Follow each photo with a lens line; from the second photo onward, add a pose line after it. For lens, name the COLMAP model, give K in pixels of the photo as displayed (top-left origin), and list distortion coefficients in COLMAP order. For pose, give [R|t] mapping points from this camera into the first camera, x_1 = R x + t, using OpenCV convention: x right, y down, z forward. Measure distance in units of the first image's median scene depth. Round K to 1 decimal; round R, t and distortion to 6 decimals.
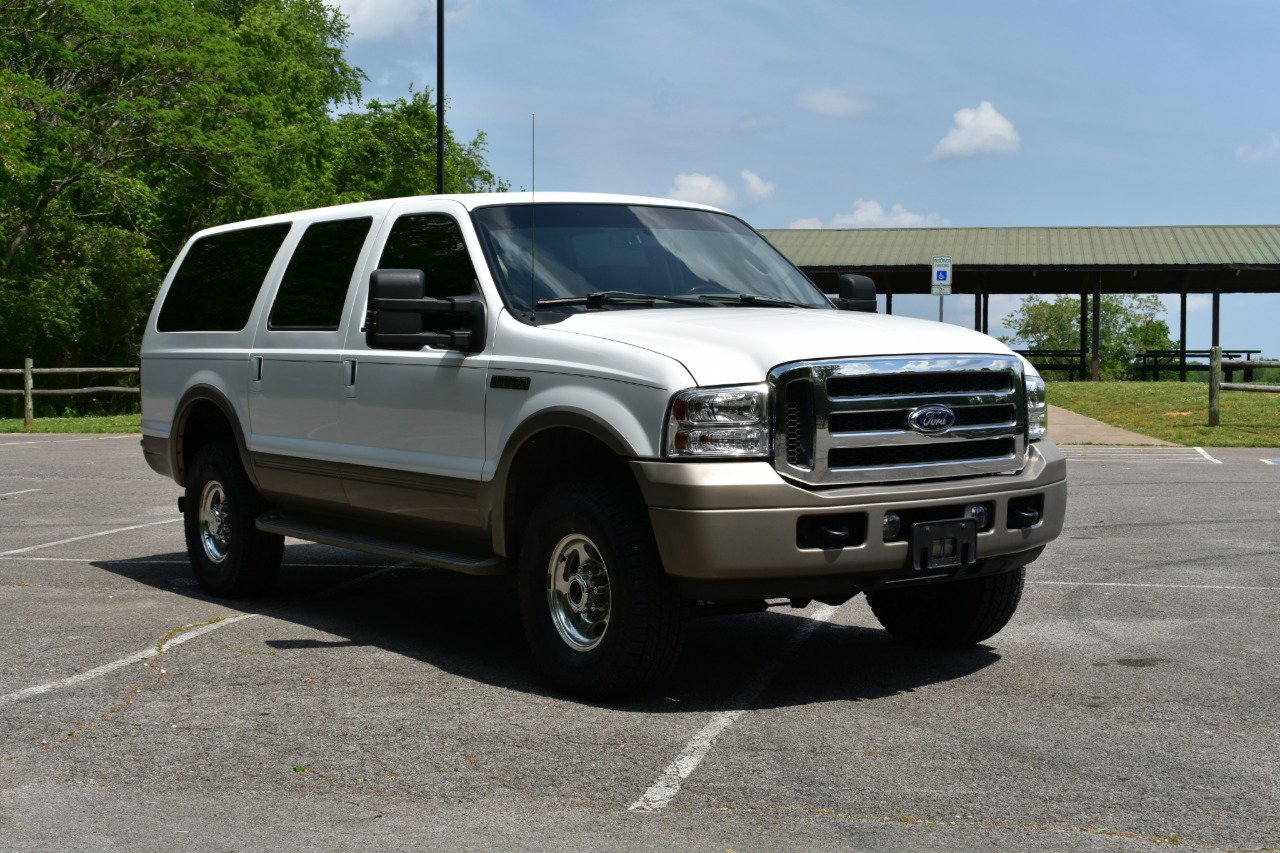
lens RADIAL K [[1853.9, 0, 648.2], [0, 1853.9, 420.5], [0, 0, 1]] dist [-0.028511, 0.061985]
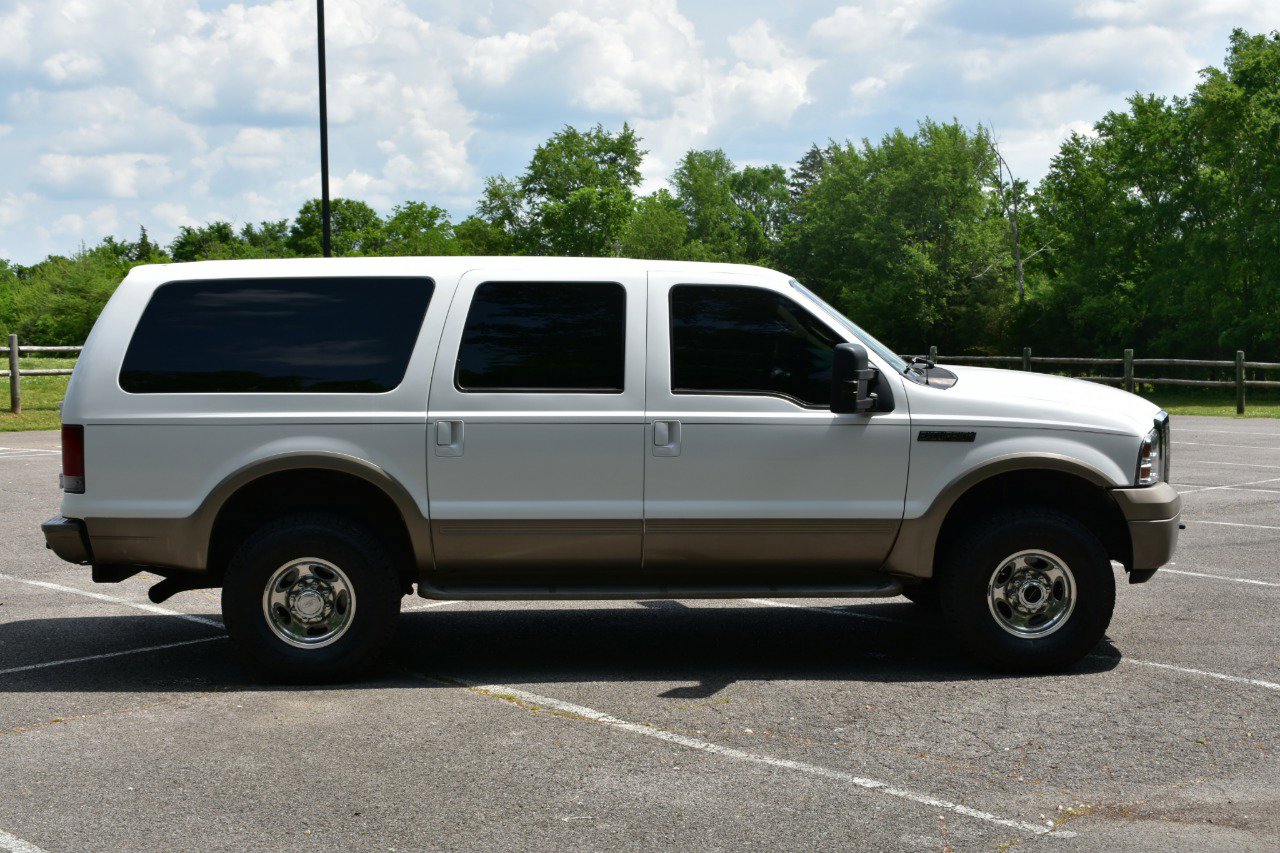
lens RADIAL K [[1853.9, 0, 648.2], [0, 1853.9, 420.5], [0, 0, 1]] dist [-0.028511, 0.061985]
pose [[0.523052, -0.053724, 0.850606, -1.223520], [0.035050, 0.998523, 0.041514, -0.089063], [-0.851580, 0.008099, 0.524163, 0.517735]]
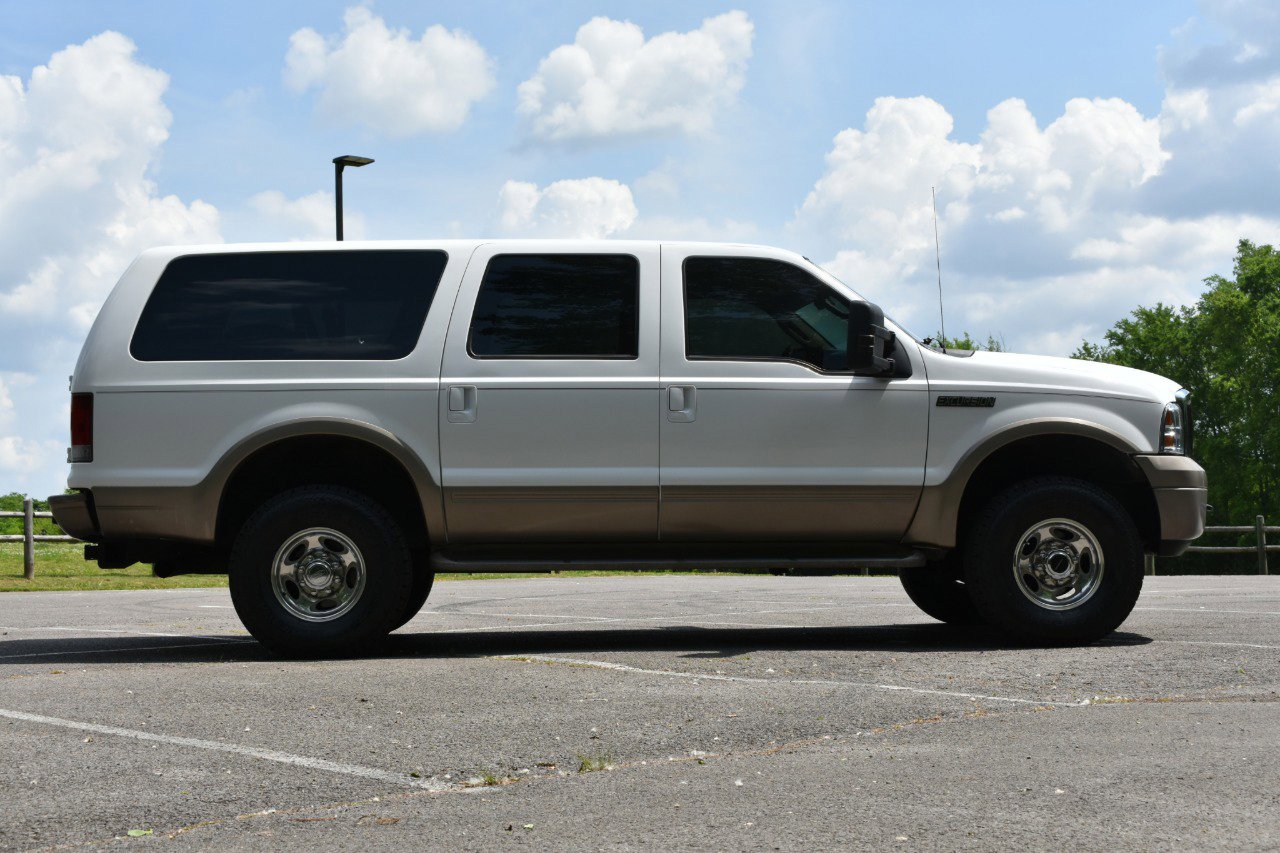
lens RADIAL K [[1853.9, 0, 648.2], [0, 1853.9, 420.5], [0, 0, 1]] dist [-0.028511, 0.061985]
pose [[0.530269, 0.048086, 0.846465, -1.211106], [0.045923, 0.995296, -0.085310, 0.085853], [-0.846585, 0.084110, 0.525566, 0.533108]]
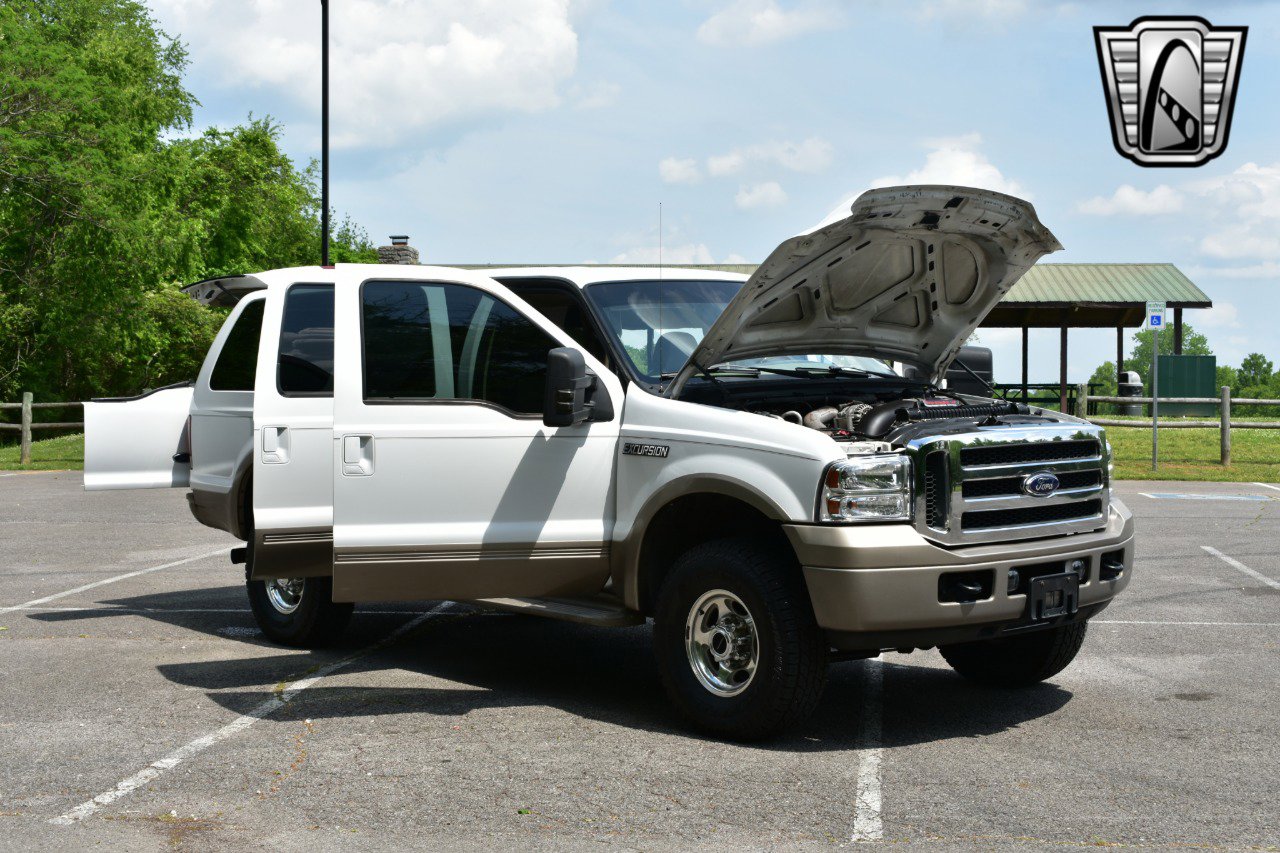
lens RADIAL K [[1853.9, 0, 648.2], [0, 1853.9, 420.5], [0, 0, 1]] dist [-0.028511, 0.061985]
pose [[0.994644, -0.002011, 0.103337, -0.184347], [0.003374, 0.999910, -0.013010, -0.023658], [-0.103301, 0.013289, 0.994561, -0.083631]]
